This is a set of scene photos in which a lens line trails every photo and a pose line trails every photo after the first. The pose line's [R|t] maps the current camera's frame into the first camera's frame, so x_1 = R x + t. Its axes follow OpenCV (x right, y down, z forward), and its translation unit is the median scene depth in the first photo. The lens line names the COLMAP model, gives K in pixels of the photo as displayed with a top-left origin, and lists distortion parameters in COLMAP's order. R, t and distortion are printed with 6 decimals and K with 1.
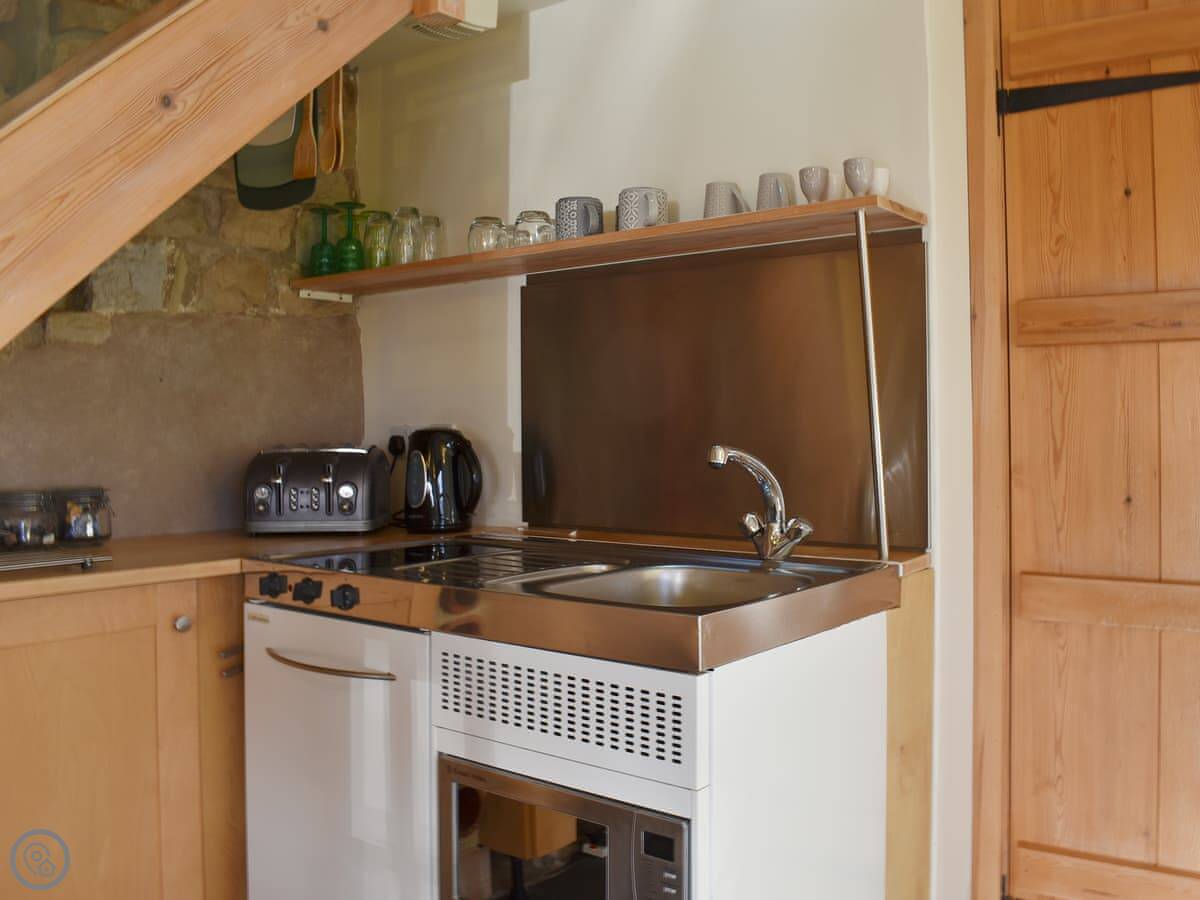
lens RADIAL K [[1008.2, 0, 691.3], [0, 1008.2, 429.8], [0, 0, 1]] dist [-0.089428, 0.011718]
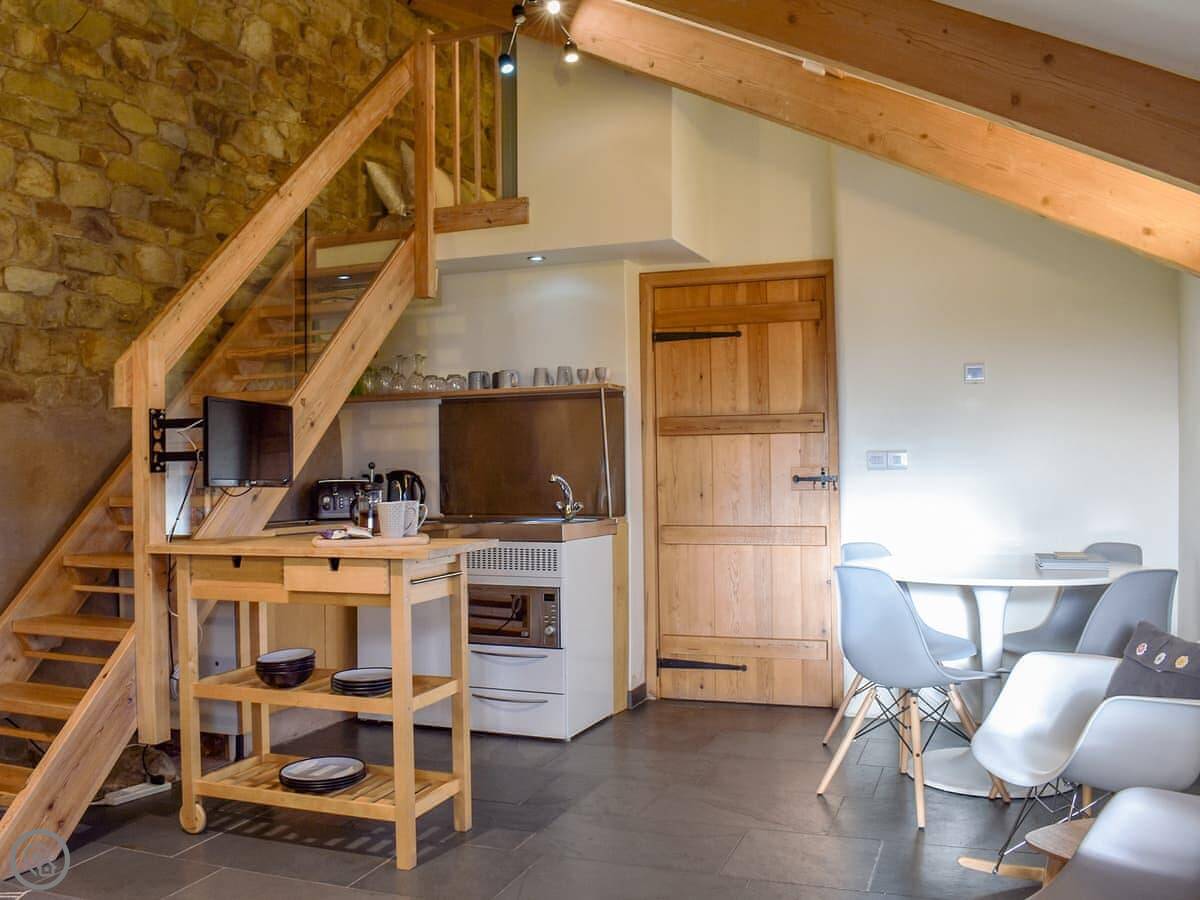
lens RADIAL K [[949.1, 0, 604.7], [0, 949.1, 473.4], [0, 0, 1]] dist [-0.085226, -0.000995]
pose [[0.973978, -0.006025, 0.226563, -0.362676], [0.005785, 0.999982, 0.001722, 0.007175], [-0.226570, -0.000367, 0.973995, -1.340514]]
